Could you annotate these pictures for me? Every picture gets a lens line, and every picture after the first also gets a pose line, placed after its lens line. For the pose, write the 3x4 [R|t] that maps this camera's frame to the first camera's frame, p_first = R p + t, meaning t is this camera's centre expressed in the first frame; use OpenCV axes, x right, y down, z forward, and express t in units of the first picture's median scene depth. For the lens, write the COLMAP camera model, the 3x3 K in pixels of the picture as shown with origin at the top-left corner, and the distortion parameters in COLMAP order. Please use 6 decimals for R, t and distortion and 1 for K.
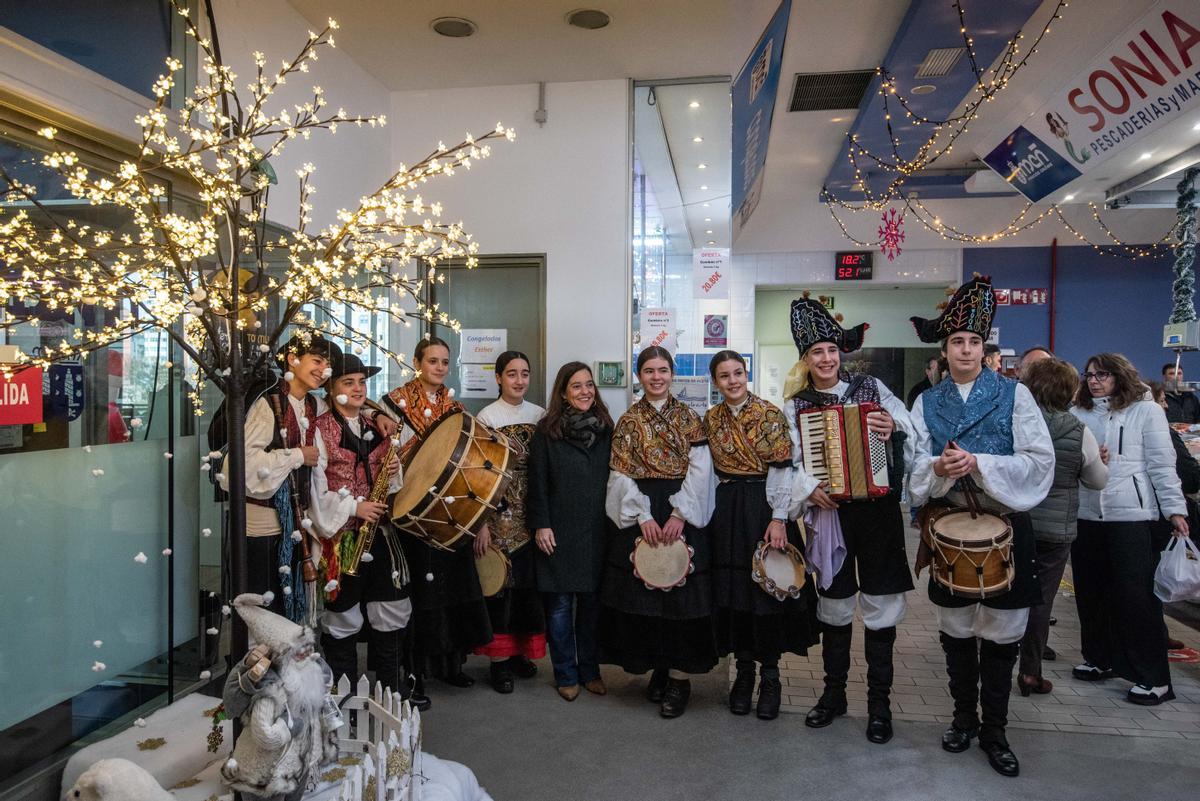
lens RADIAL K [[821.0, 0, 600.0], [0, 821.0, 400.5], [0, 0, 1]] dist [0.005508, 0.000176]
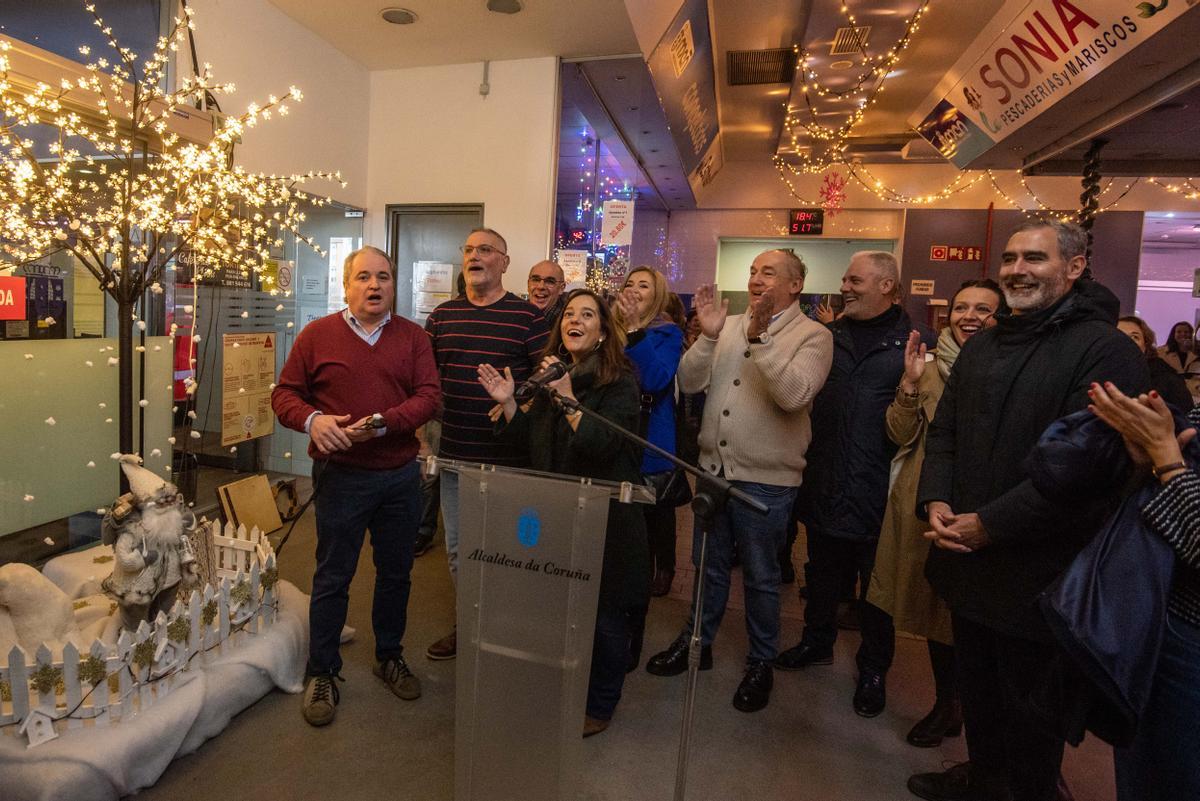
lens RADIAL K [[662.2, 0, 510.4], [0, 662.2, 358.1], [0, 0, 1]] dist [-0.014706, -0.012959]
pose [[0.986424, 0.052526, -0.155590, 0.126937], [-0.045303, 0.997741, 0.049609, 0.000373], [0.157844, -0.041887, 0.986575, 0.023903]]
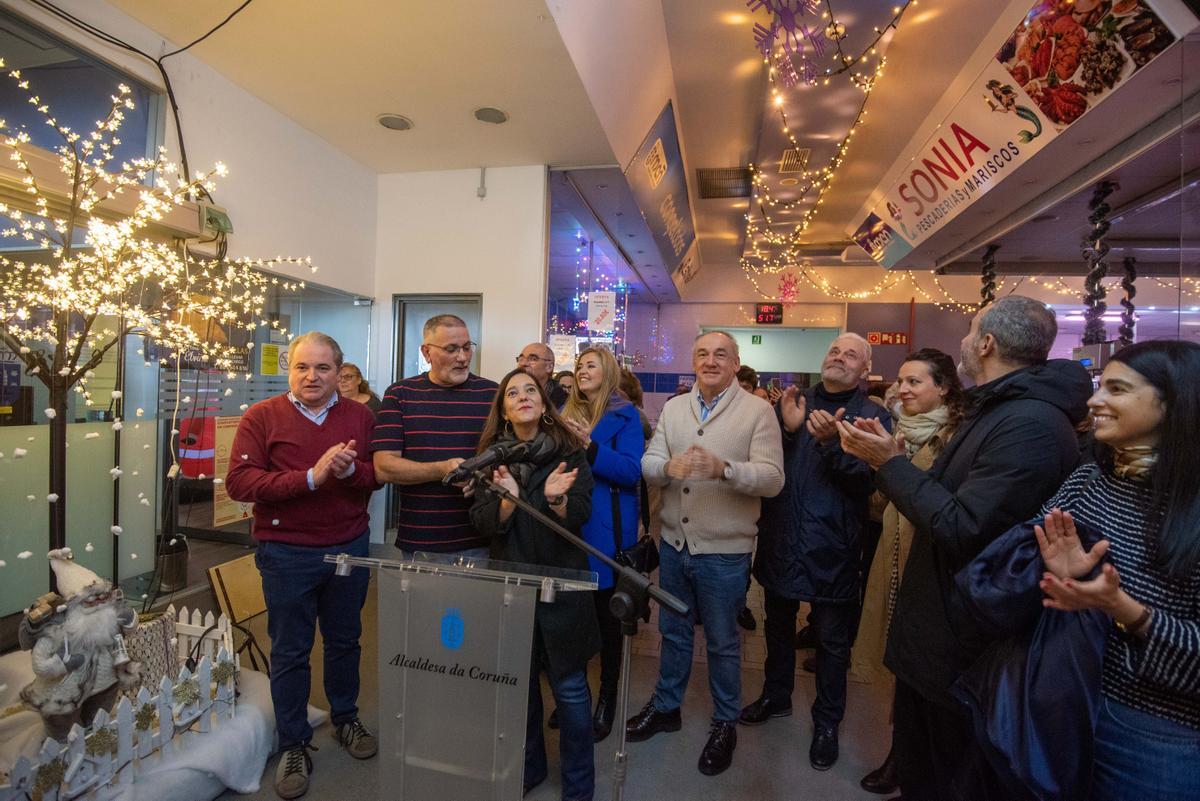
lens RADIAL K [[559.8, 0, 597.6], [0, 559.8, 398.0], [0, 0, 1]] dist [-0.013384, -0.011461]
pose [[0.998410, 0.030522, -0.047390, 0.158884], [-0.030985, 0.999479, -0.009067, -0.004120], [0.047088, 0.010521, 0.998835, 0.083191]]
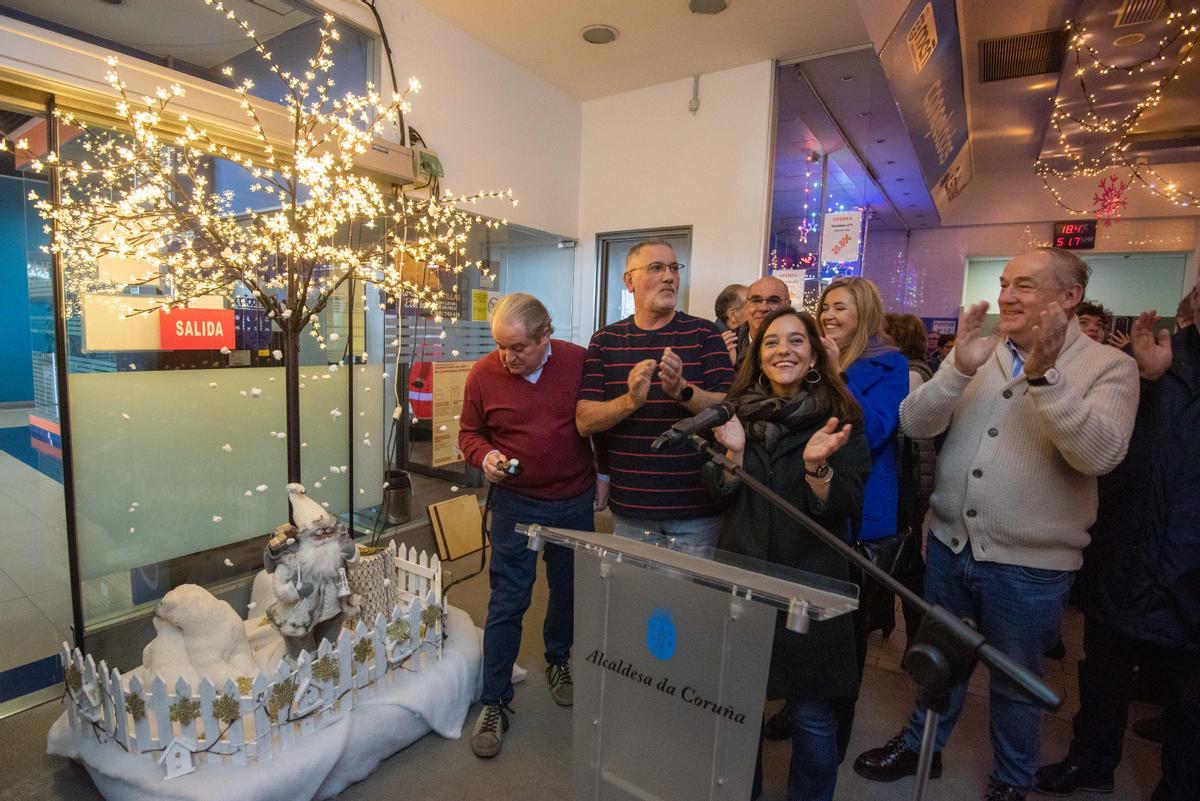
lens RADIAL K [[598.5, 0, 573.9], [0, 598.5, 396.5], [0, 0, 1]] dist [-0.014550, -0.015689]
pose [[0.906309, 0.071137, -0.416585, 0.141348], [-0.038304, 0.995501, 0.086661, -0.001651], [0.420876, -0.062584, 0.904957, 0.126926]]
